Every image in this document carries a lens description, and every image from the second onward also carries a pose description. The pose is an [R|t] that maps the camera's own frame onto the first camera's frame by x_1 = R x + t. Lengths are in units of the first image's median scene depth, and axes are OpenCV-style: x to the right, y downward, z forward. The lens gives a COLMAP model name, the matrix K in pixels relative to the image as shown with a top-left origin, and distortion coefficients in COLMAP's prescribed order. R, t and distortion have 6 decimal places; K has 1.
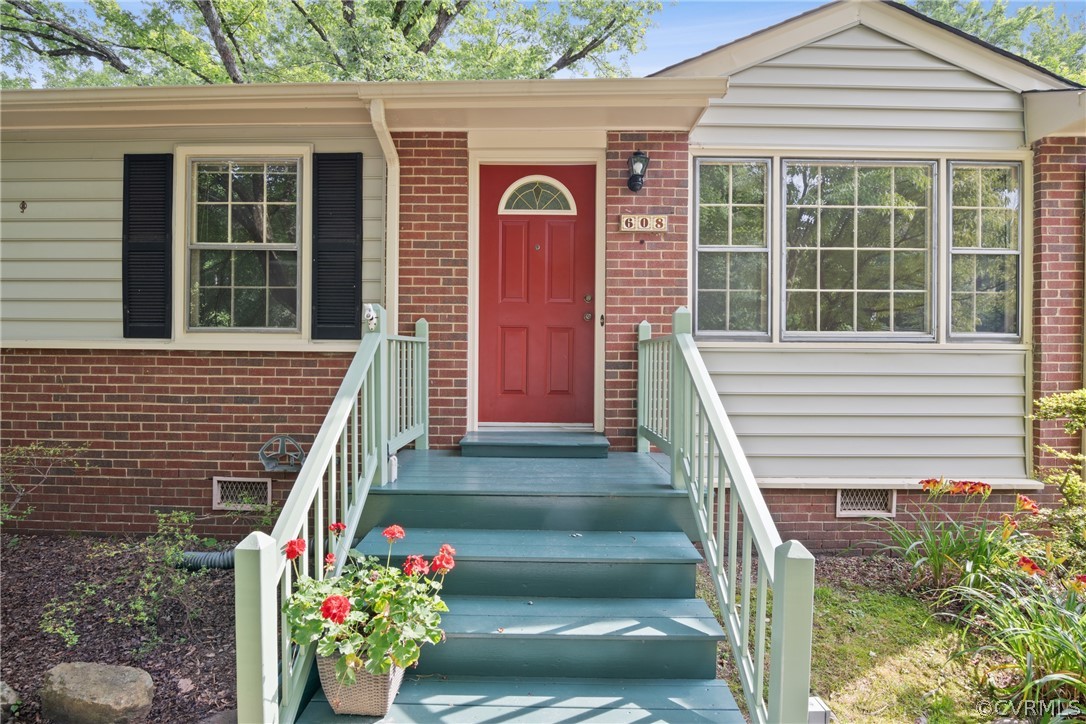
lens RADIAL K [[540.6, 0, 540.3], [0, 540.6, 363.1], [0, 0, 1]] dist [-0.020673, 0.001339]
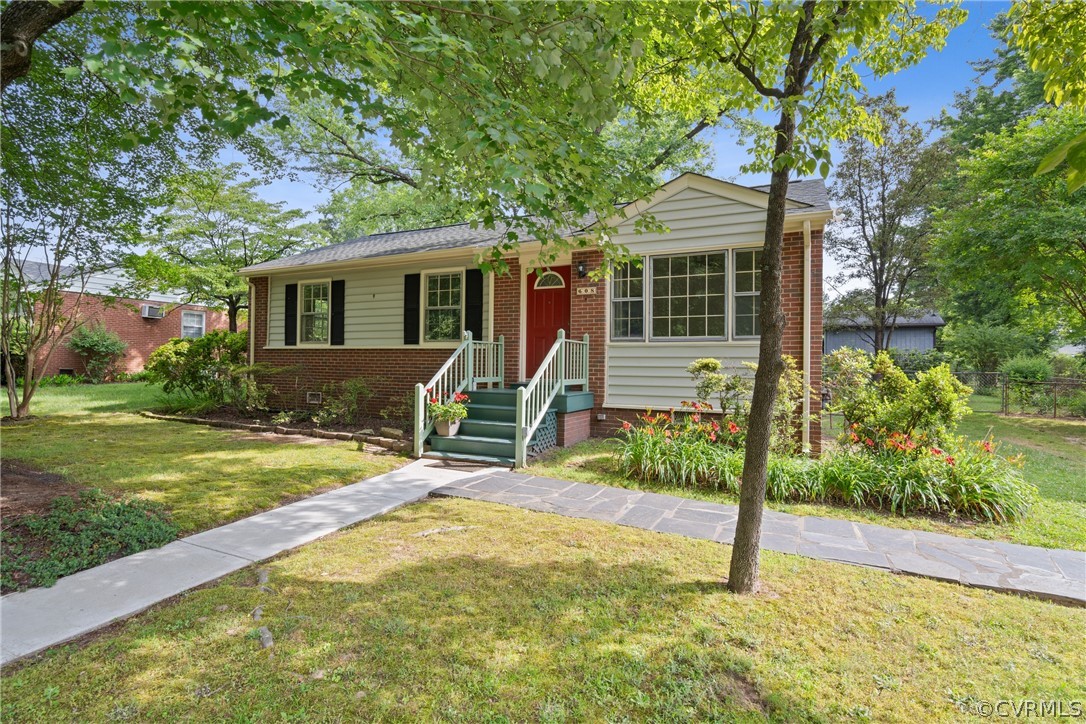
lens RADIAL K [[540.6, 0, 544.2], [0, 540.6, 361.4], [0, 0, 1]] dist [-0.020673, 0.001339]
pose [[0.905105, -0.001180, -0.425186, 0.968661], [-0.009341, 0.999700, -0.022658, 0.089609], [0.425085, 0.024479, 0.904822, -1.101393]]
